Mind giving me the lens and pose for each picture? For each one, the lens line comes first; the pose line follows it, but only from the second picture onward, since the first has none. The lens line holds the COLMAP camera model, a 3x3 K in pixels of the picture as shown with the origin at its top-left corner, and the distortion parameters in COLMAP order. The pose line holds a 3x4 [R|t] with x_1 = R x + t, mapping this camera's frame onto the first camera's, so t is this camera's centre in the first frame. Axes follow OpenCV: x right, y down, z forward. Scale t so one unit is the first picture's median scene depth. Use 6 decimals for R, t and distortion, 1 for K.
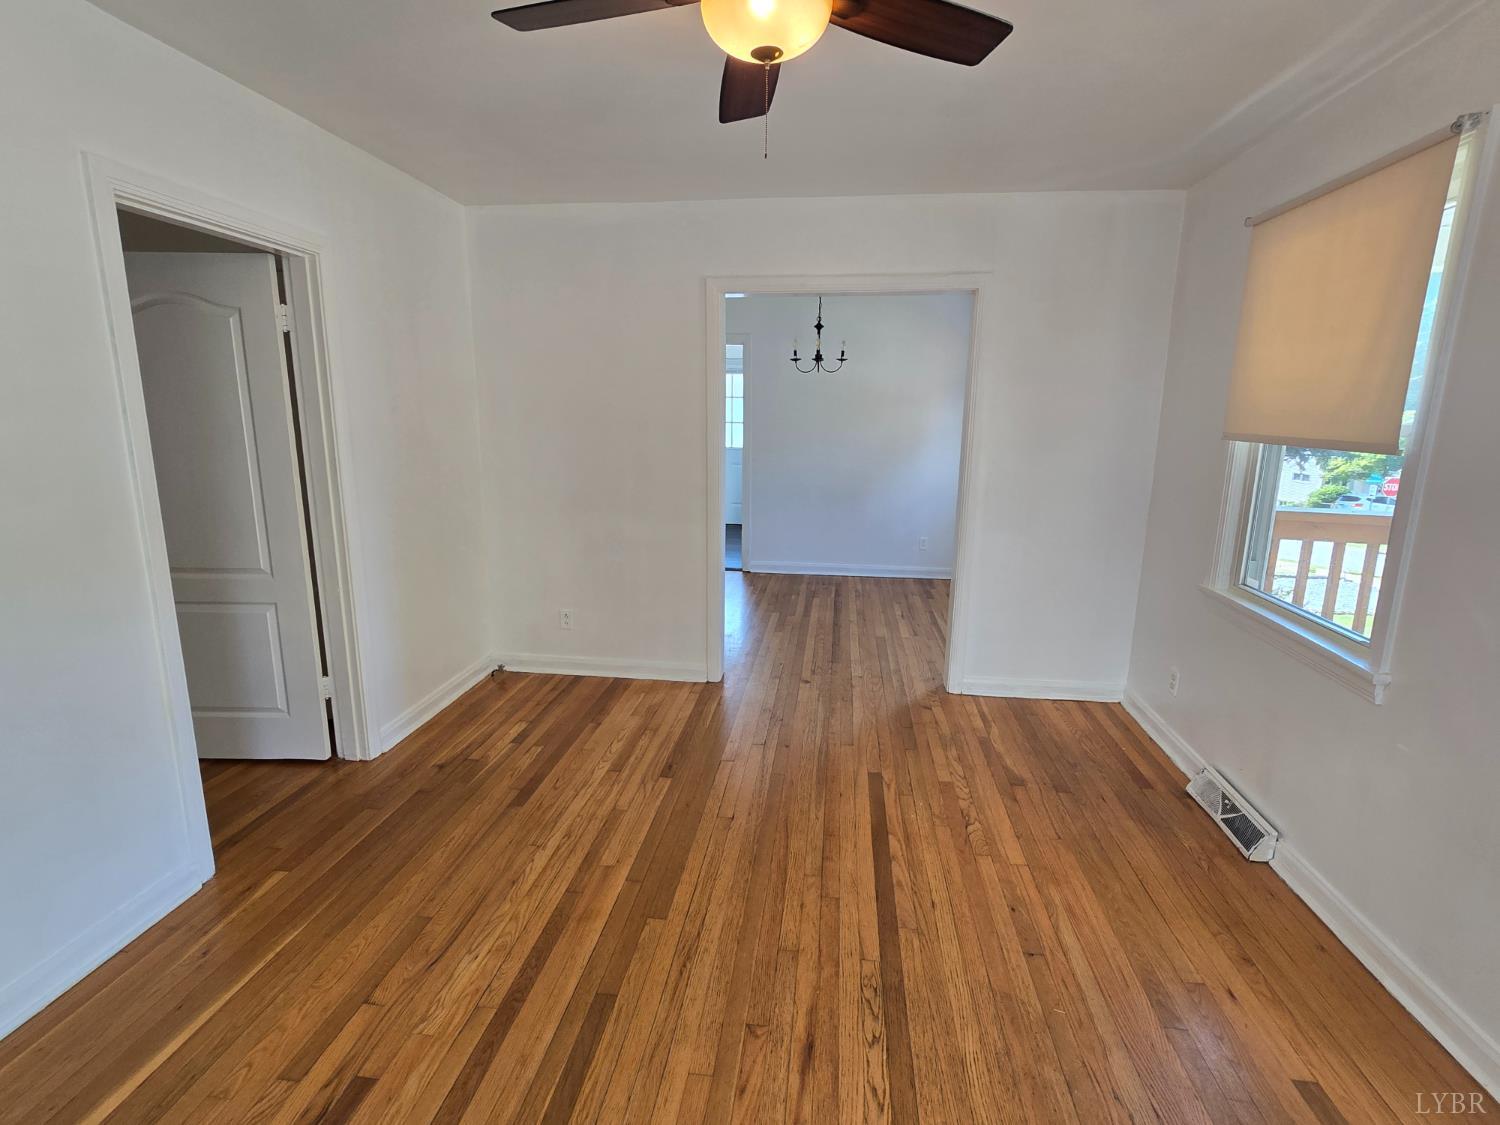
lens RADIAL K [[723.7, 0, 764.1], [0, 723.7, 556.7], [0, 0, 1]] dist [-0.008226, 0.000464]
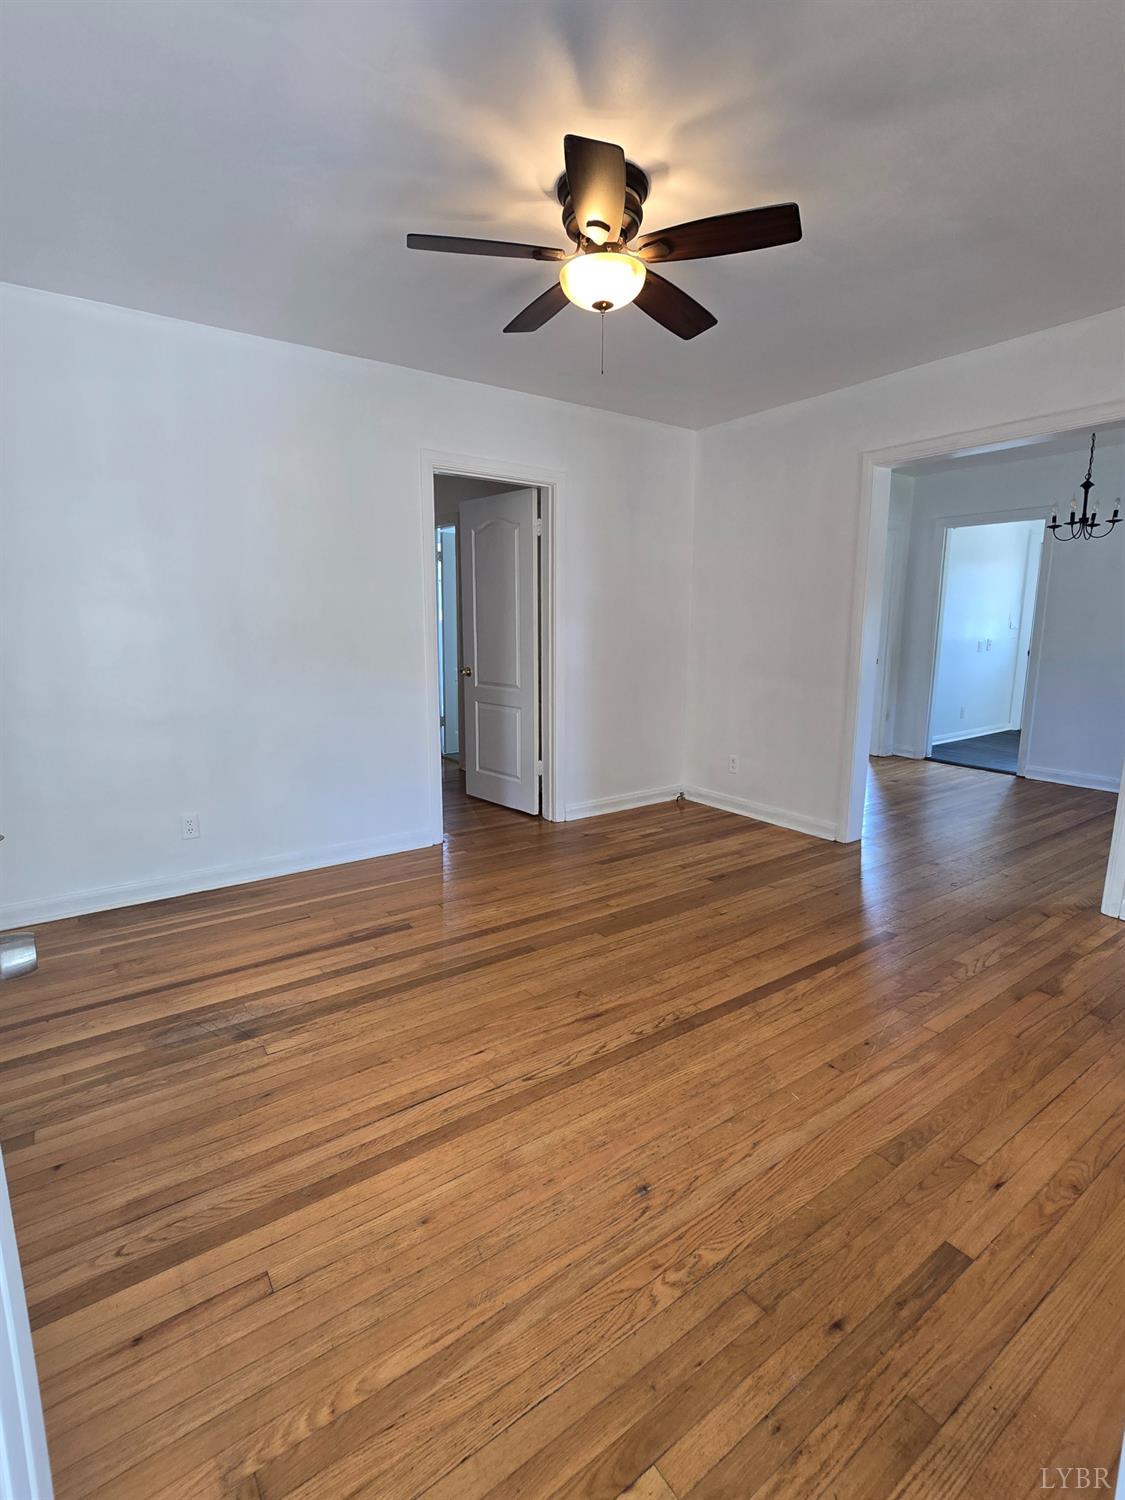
lens RADIAL K [[723.7, 0, 562.5], [0, 723.7, 750.0], [0, 0, 1]] dist [-0.008226, 0.000464]
pose [[0.668398, 0.122175, -0.733701, 0.563858], [-0.142785, 0.989148, 0.034634, 0.087617], [0.729970, 0.081612, 0.678589, -0.007186]]
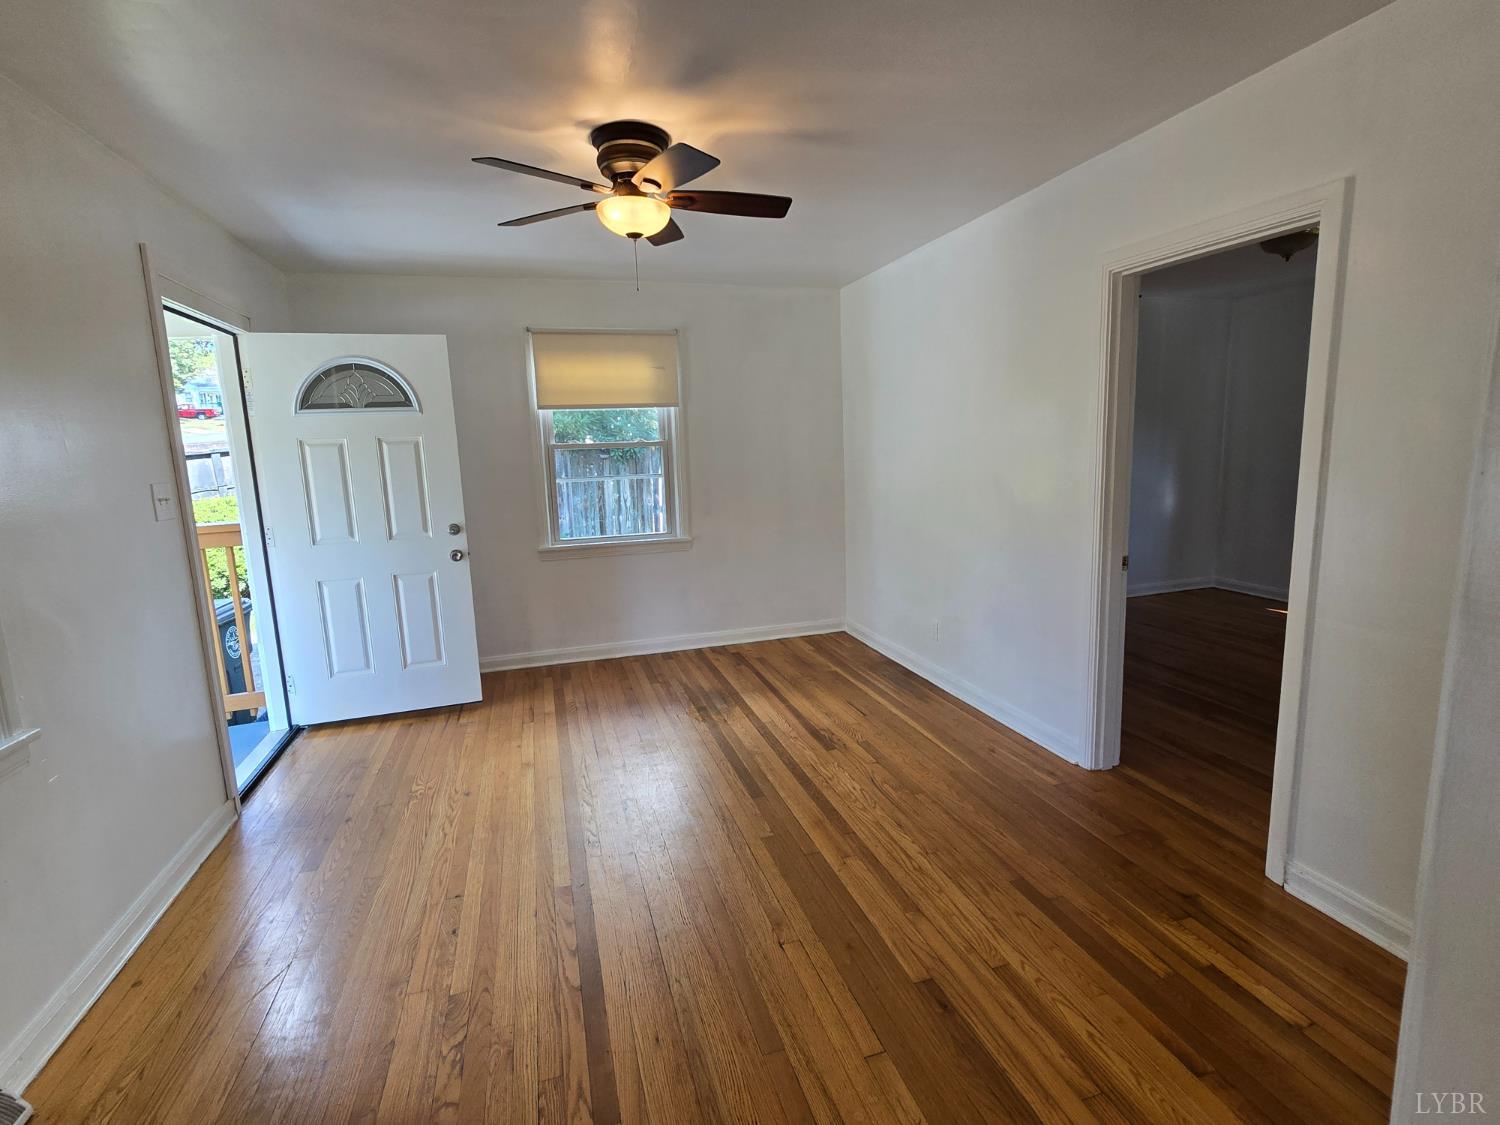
lens RADIAL K [[723.7, 0, 764.1], [0, 723.7, 556.7], [0, 0, 1]] dist [-0.008226, 0.000464]
pose [[-0.915261, 0.081110, -0.394613, 0.230350], [-0.060166, 0.941017, 0.332967, -0.274767], [0.398344, 0.328494, -0.856396, 1.410315]]
